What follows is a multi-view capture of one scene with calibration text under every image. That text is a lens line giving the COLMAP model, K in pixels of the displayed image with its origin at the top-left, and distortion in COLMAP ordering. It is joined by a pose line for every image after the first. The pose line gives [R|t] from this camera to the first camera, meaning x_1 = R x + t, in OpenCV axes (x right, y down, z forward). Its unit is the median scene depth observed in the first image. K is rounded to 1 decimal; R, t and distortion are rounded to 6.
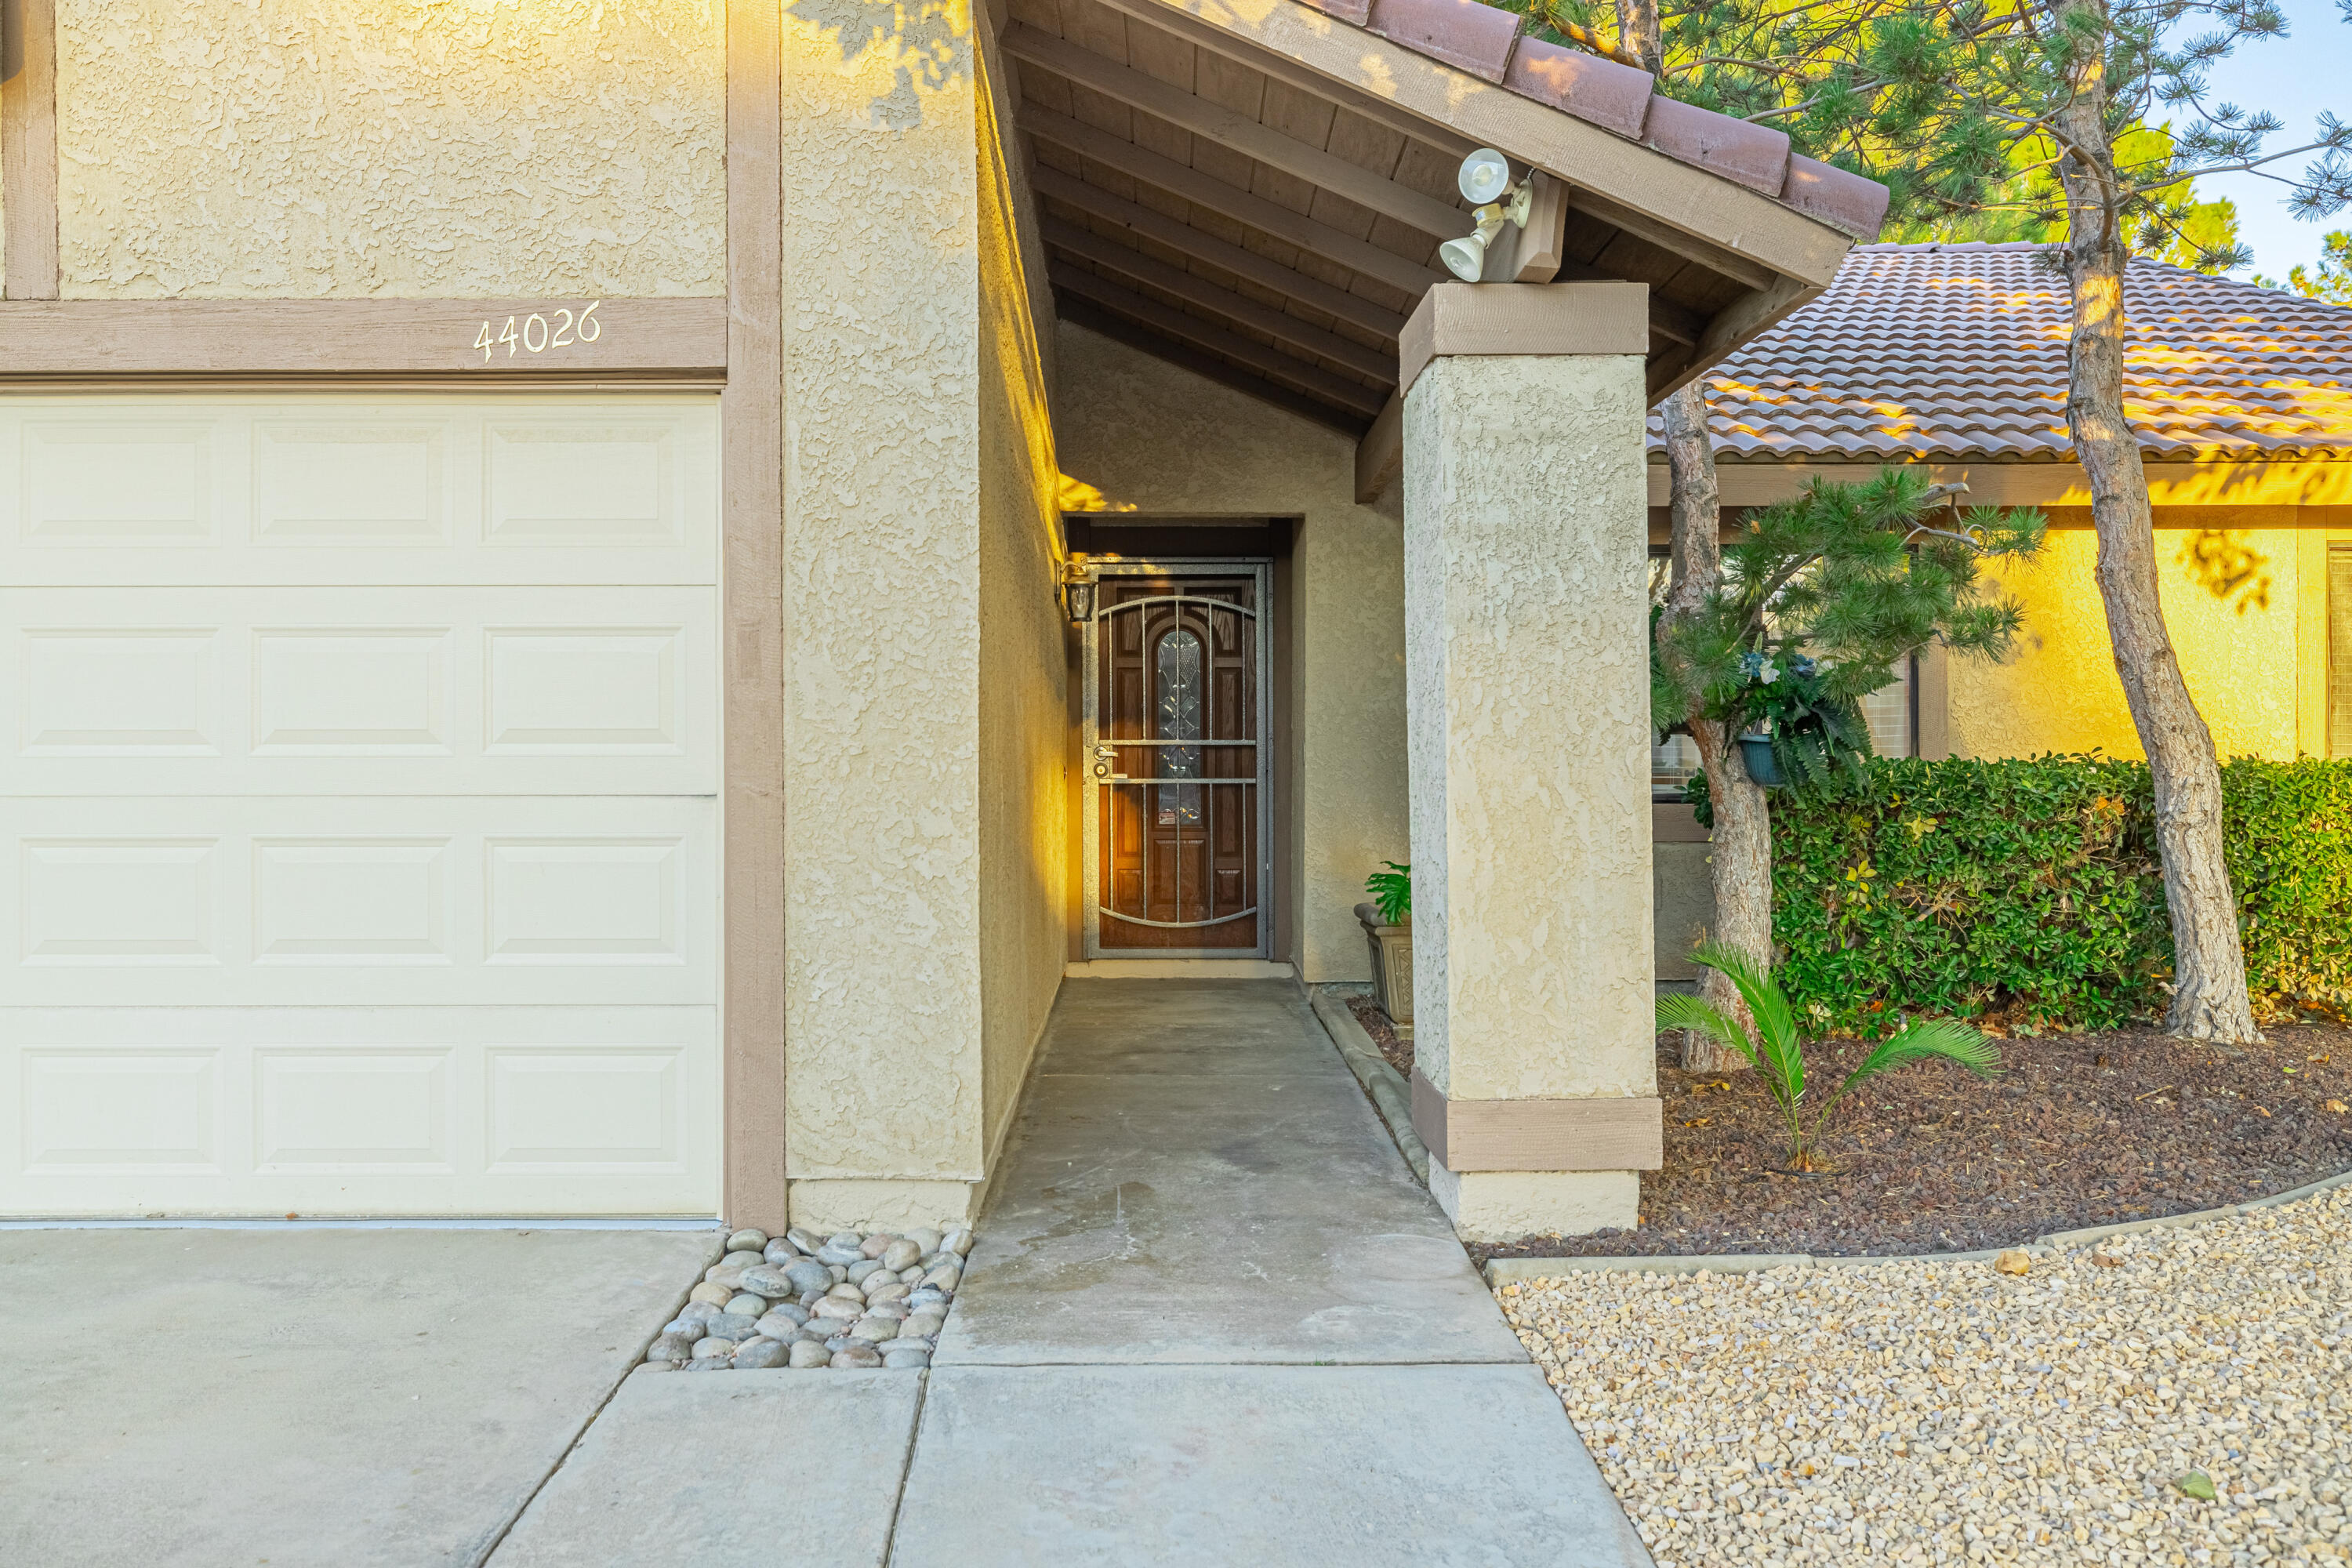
lens RADIAL K [[1772.4, 0, 1176.0], [0, 1772.4, 784.0], [0, 0, 1]] dist [0.003700, 0.001682]
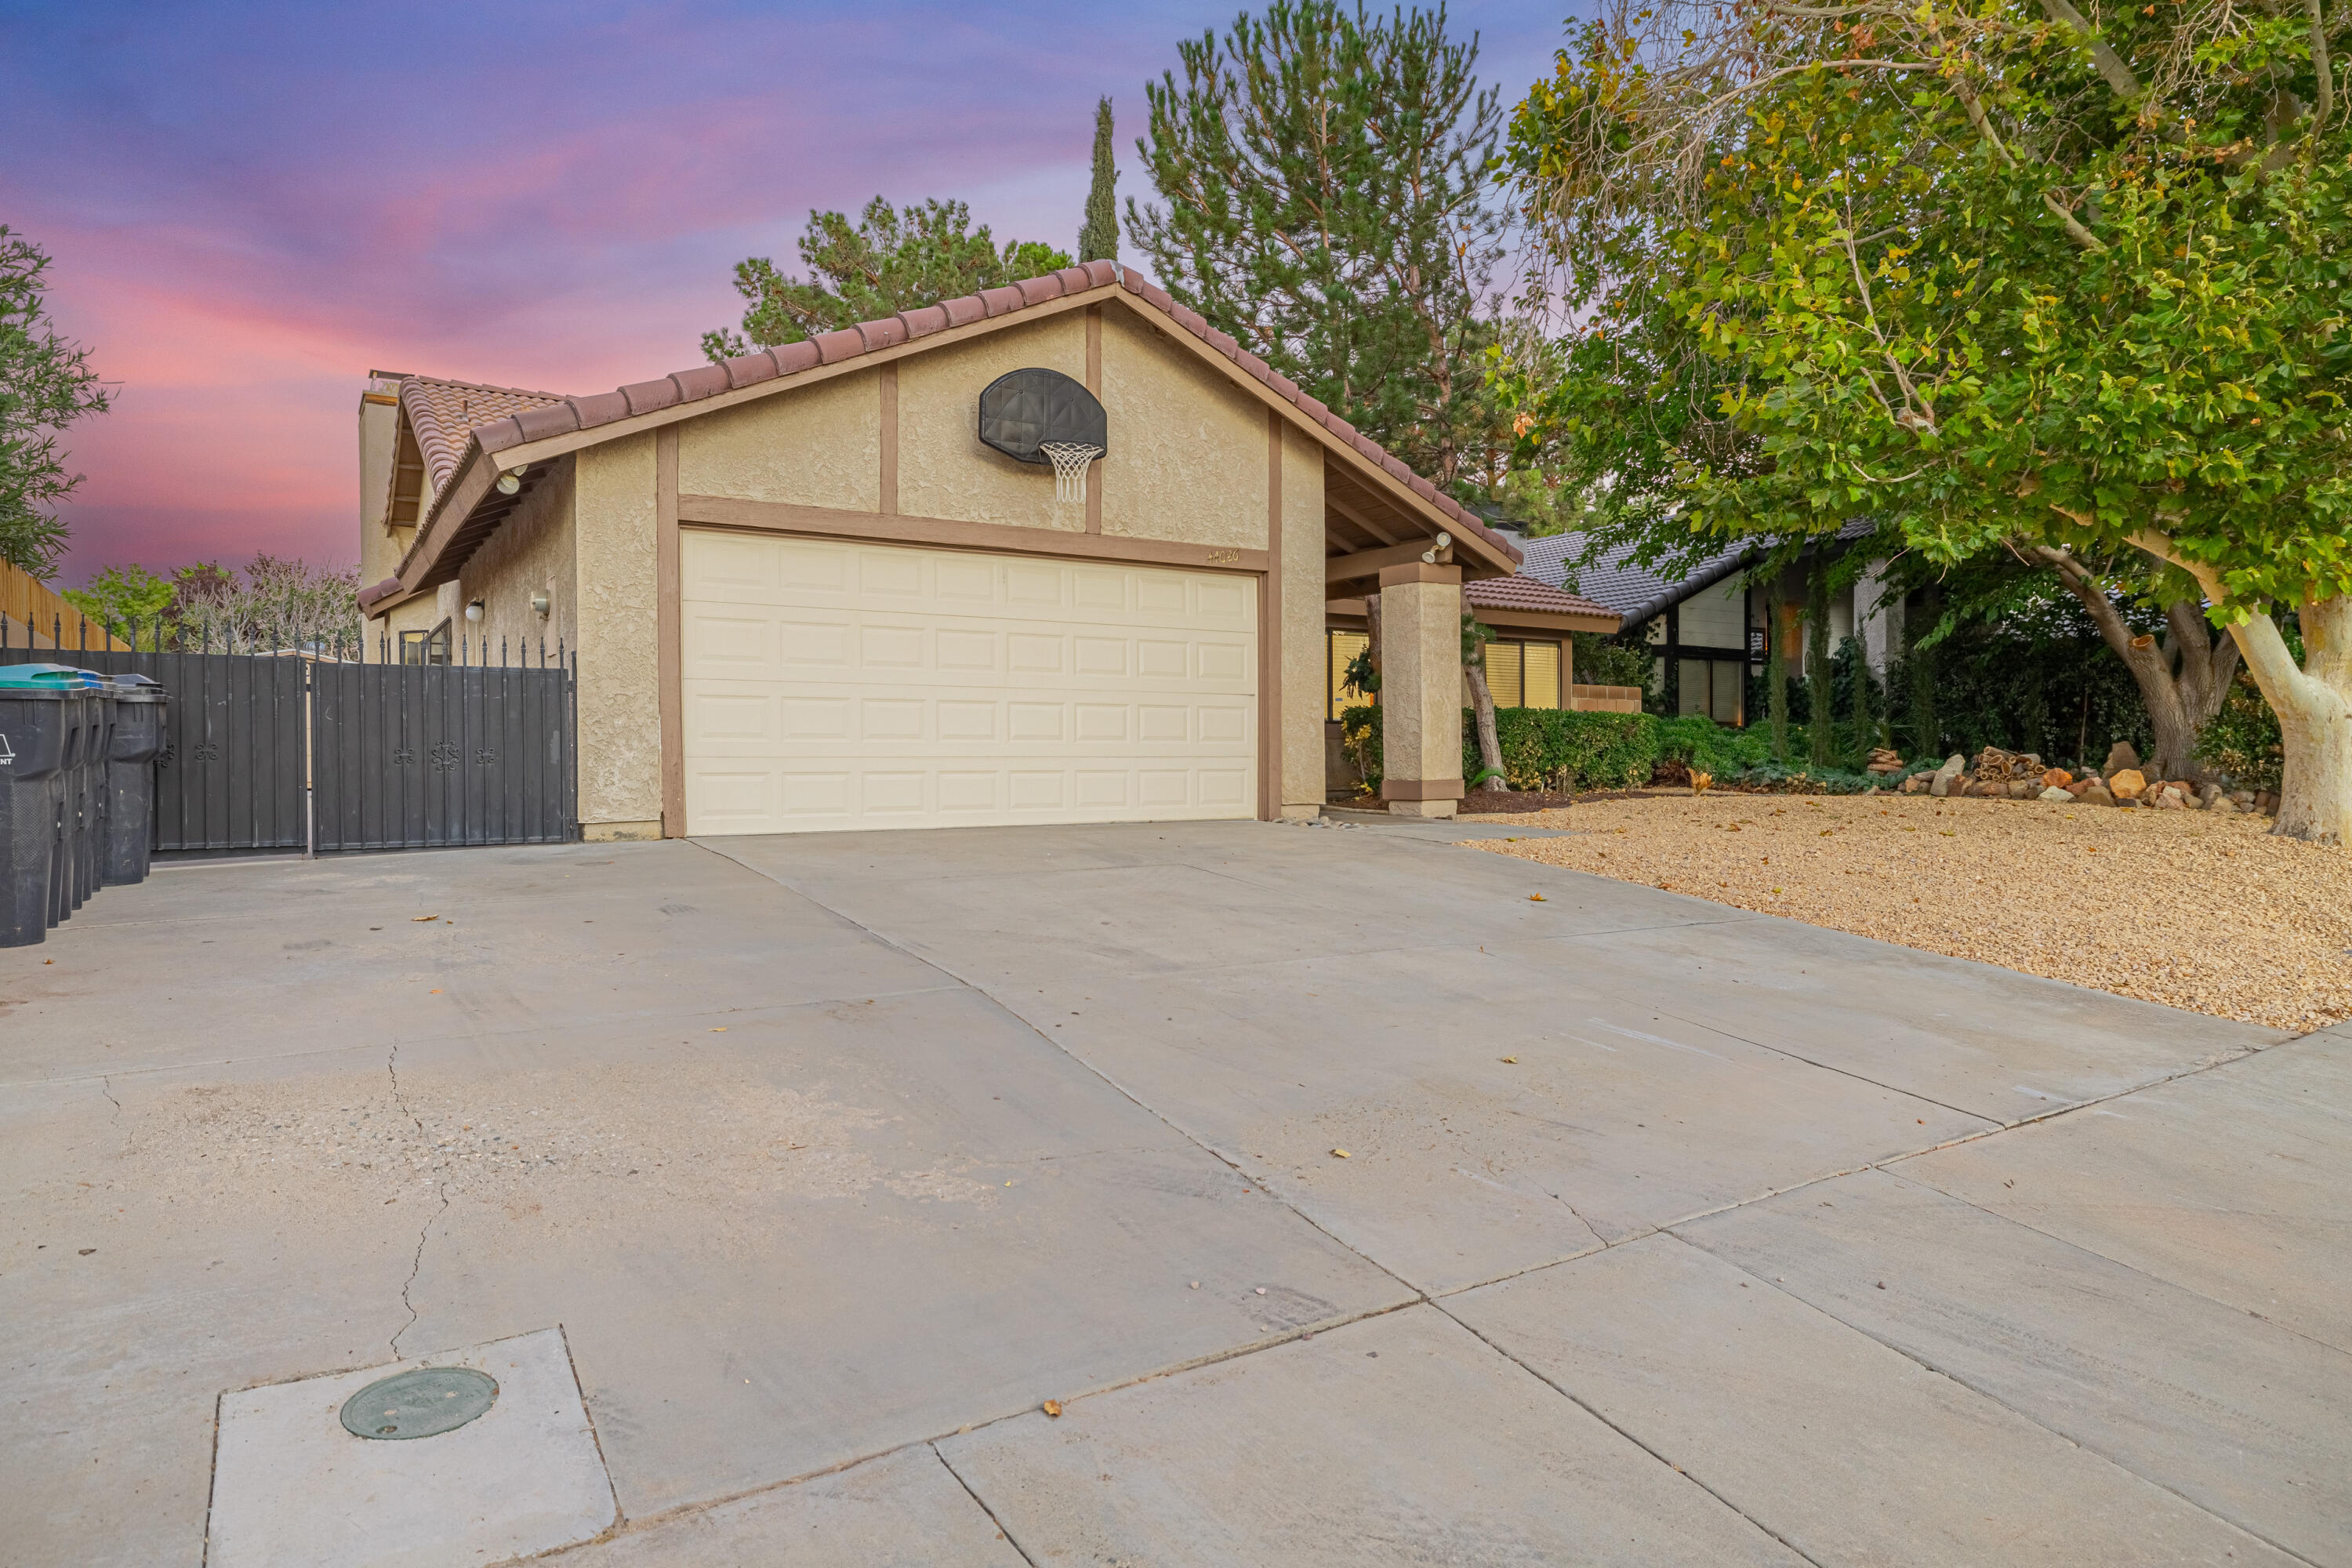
lens RADIAL K [[1372.3, 0, 1180.2], [0, 1372.3, 780.9], [0, 0, 1]] dist [-0.000399, 0.002220]
pose [[0.843322, -0.007756, 0.537352, -1.825475], [0.005071, 0.999966, 0.006475, 0.156451], [-0.537384, -0.002736, 0.843333, -1.163974]]
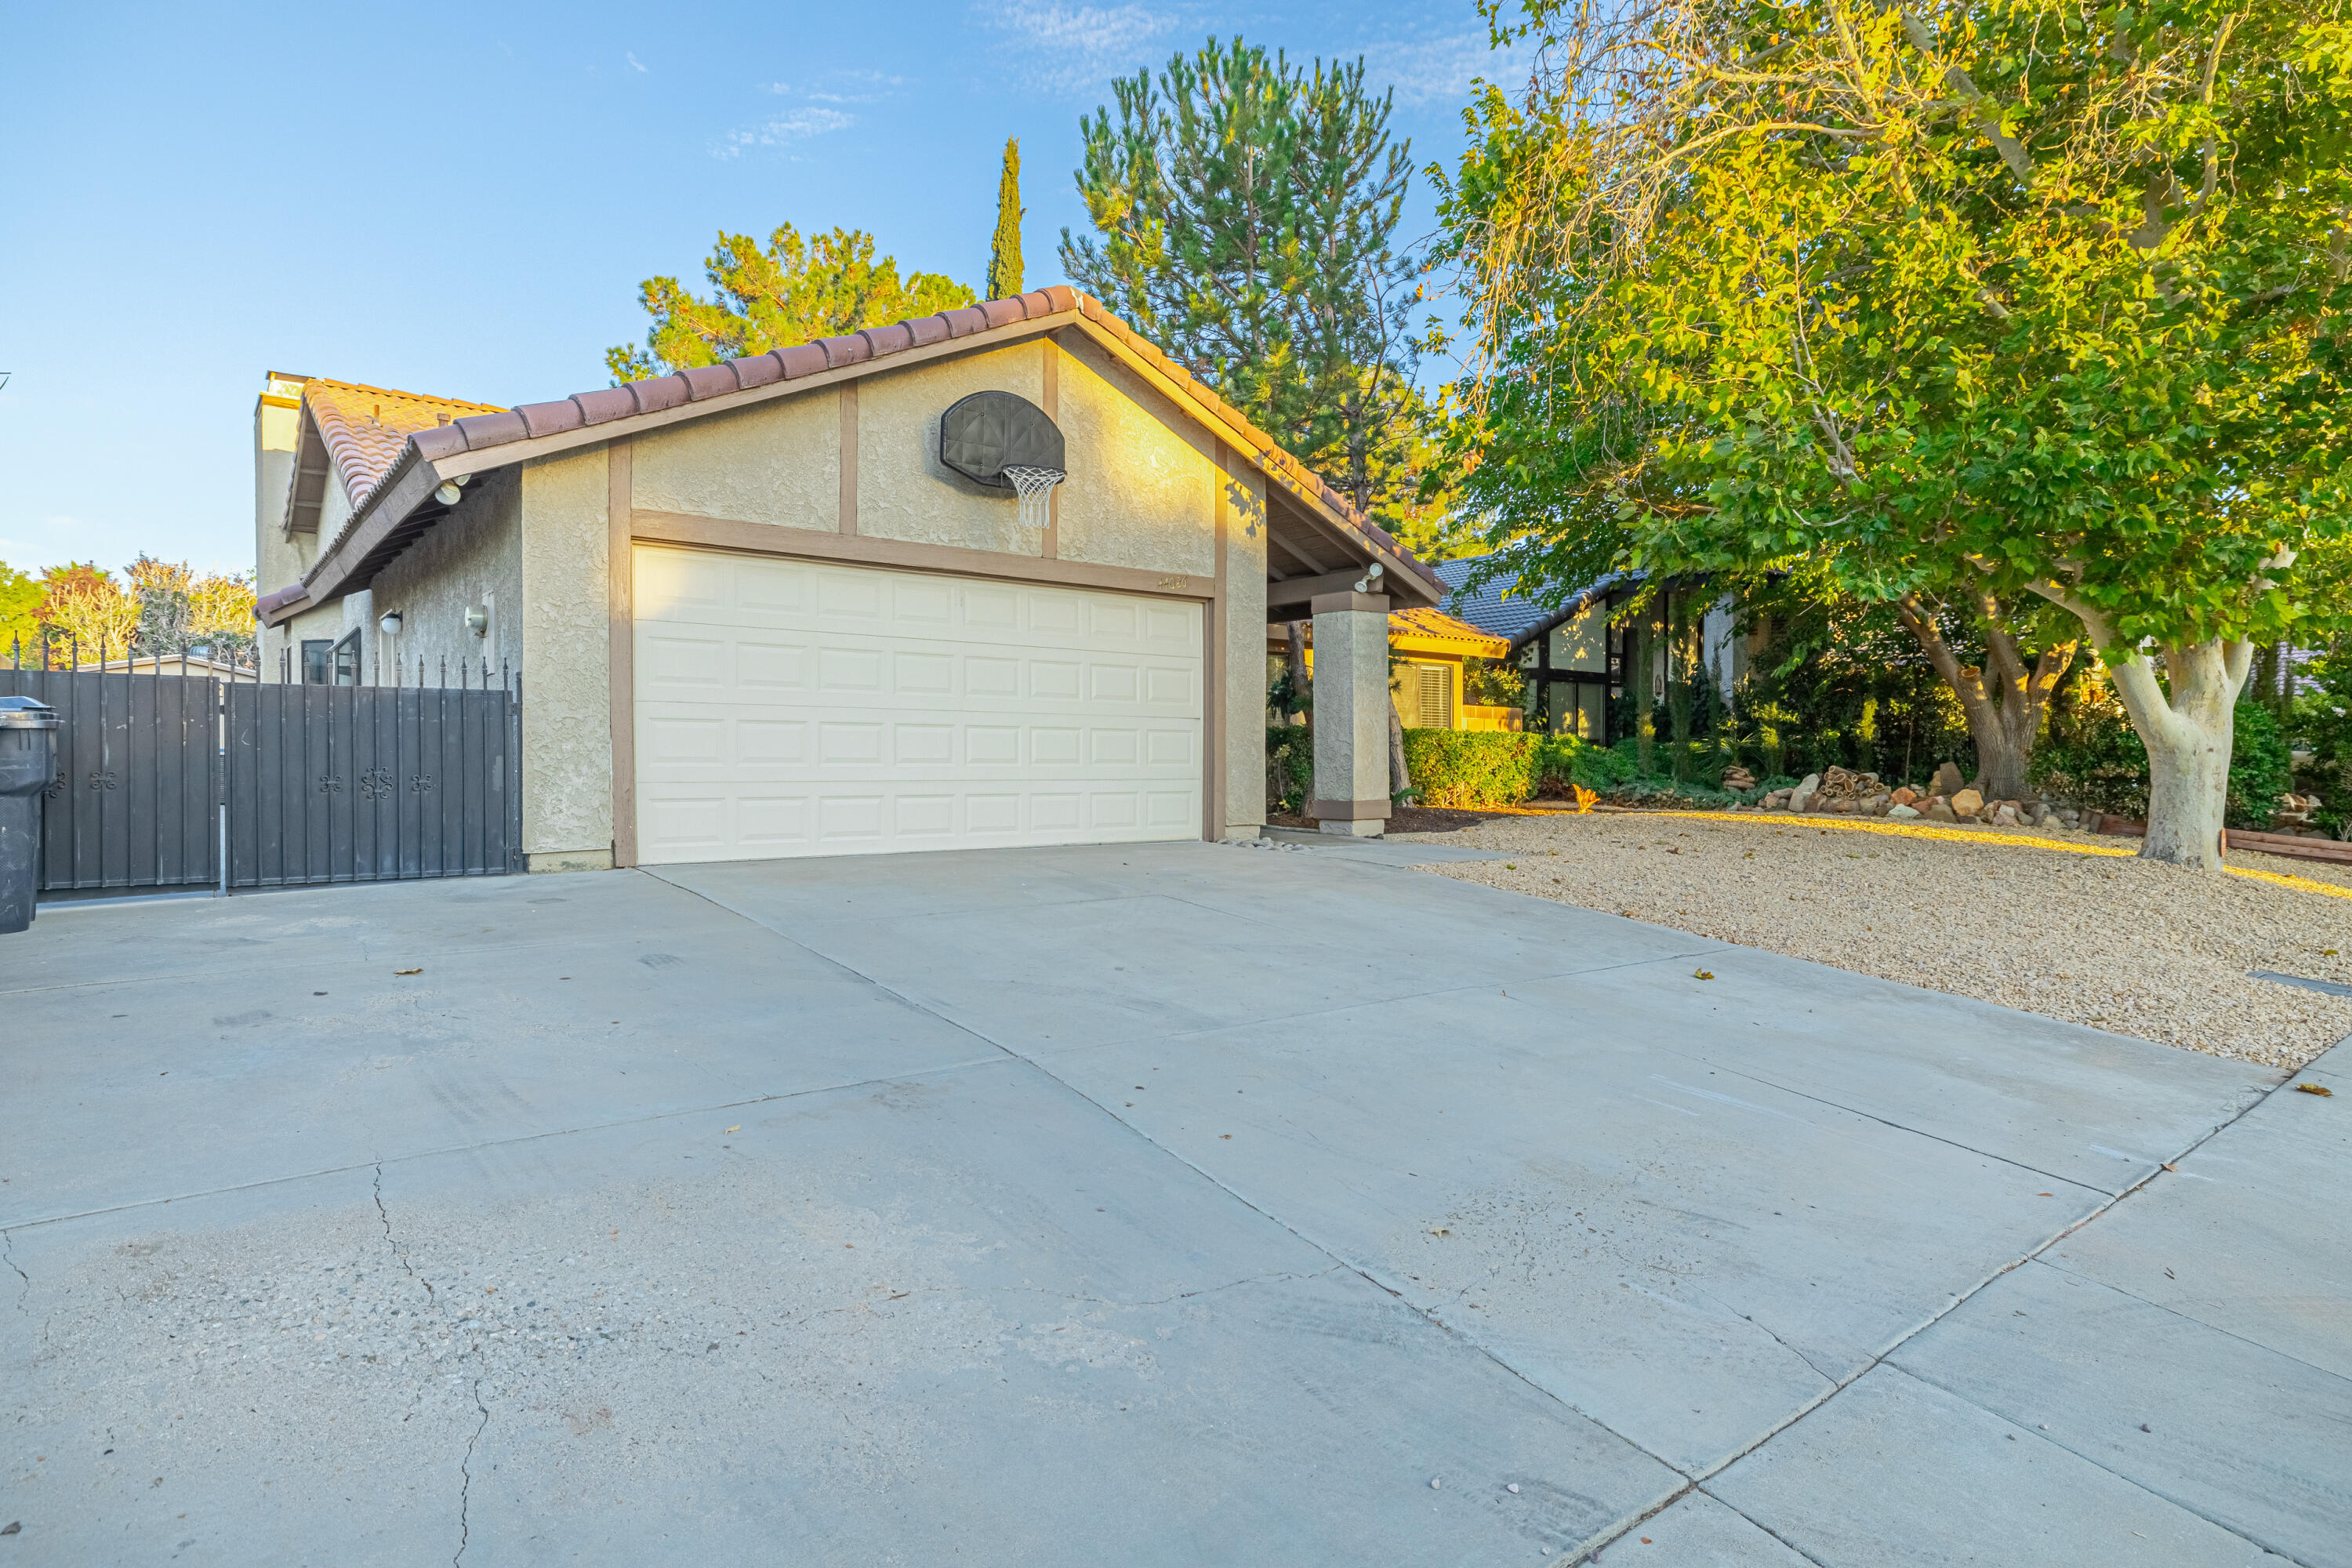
lens RADIAL K [[1264.9, 0, 1176.0], [0, 1264.9, 784.0], [0, 0, 1]] dist [0.005599, -0.001192]
pose [[0.786434, -0.005255, 0.617652, -1.862197], [0.000397, 0.999968, 0.008001, 0.117297], [-0.617674, -0.006047, 0.786411, -0.941725]]
